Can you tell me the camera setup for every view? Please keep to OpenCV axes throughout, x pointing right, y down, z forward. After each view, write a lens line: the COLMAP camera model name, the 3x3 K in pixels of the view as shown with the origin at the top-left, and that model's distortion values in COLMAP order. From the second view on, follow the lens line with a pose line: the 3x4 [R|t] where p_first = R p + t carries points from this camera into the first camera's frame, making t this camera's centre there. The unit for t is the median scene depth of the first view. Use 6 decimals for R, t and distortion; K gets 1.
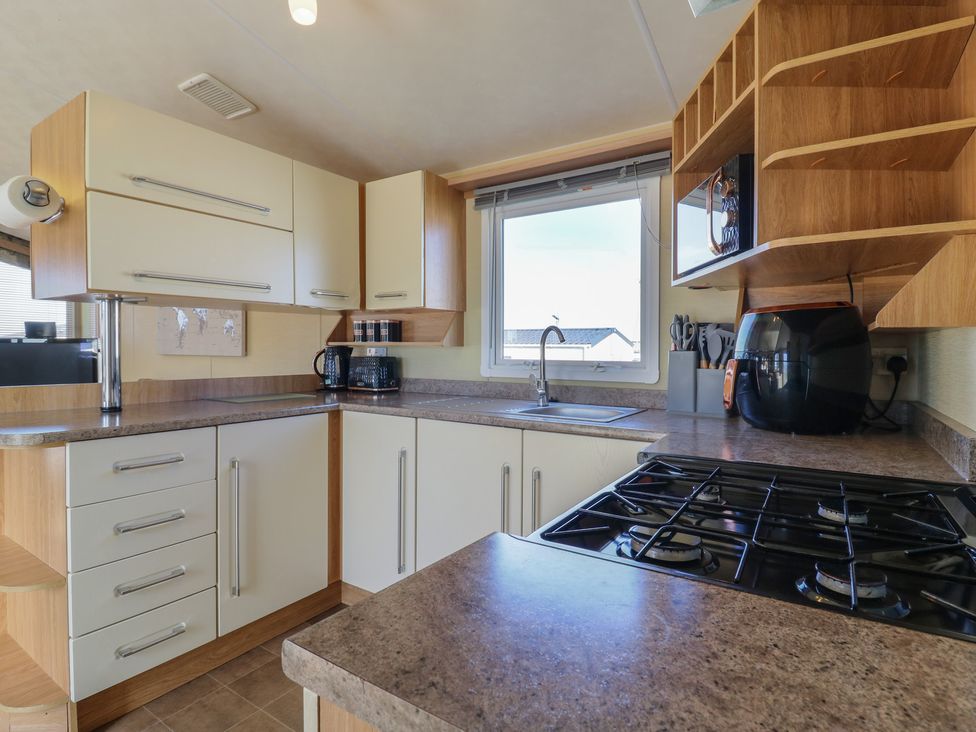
lens RADIAL K [[515.0, 0, 497.5], [0, 515.0, 361.0], [0, 0, 1]] dist [-0.002080, -0.000482]
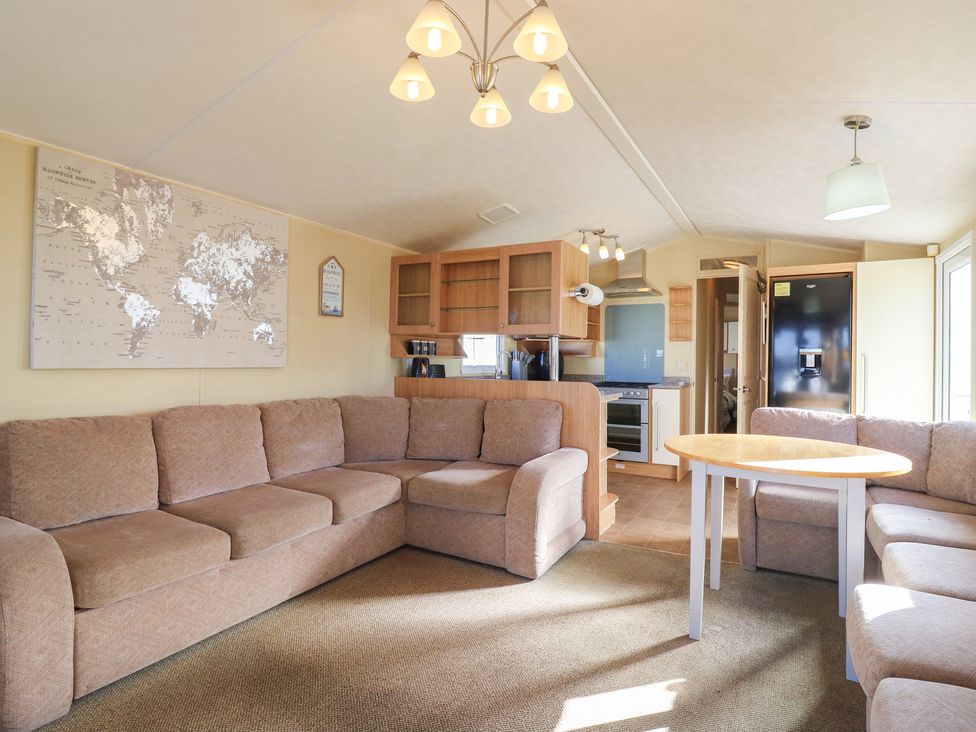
lens RADIAL K [[515.0, 0, 497.5], [0, 515.0, 361.0], [0, 0, 1]] dist [-0.002080, -0.000482]
pose [[-0.066985, -0.009689, 0.997707, -3.650974], [0.009242, 0.999904, 0.010330, -0.066638], [-0.997711, 0.009913, -0.066889, 1.807391]]
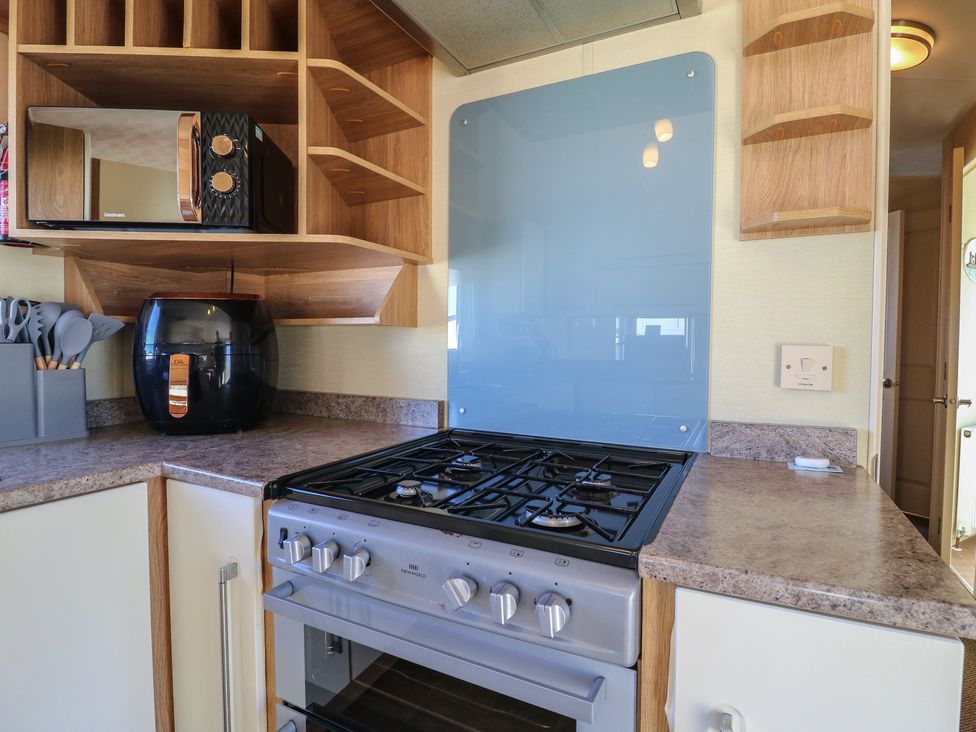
lens RADIAL K [[515.0, 0, 497.5], [0, 515.0, 361.0], [0, 0, 1]] dist [-0.002080, -0.000482]
pose [[-0.113583, -0.042806, 0.992606, -0.398396], [0.014945, 0.998885, 0.044787, -0.022399], [-0.993416, 0.019921, -0.112816, 0.625819]]
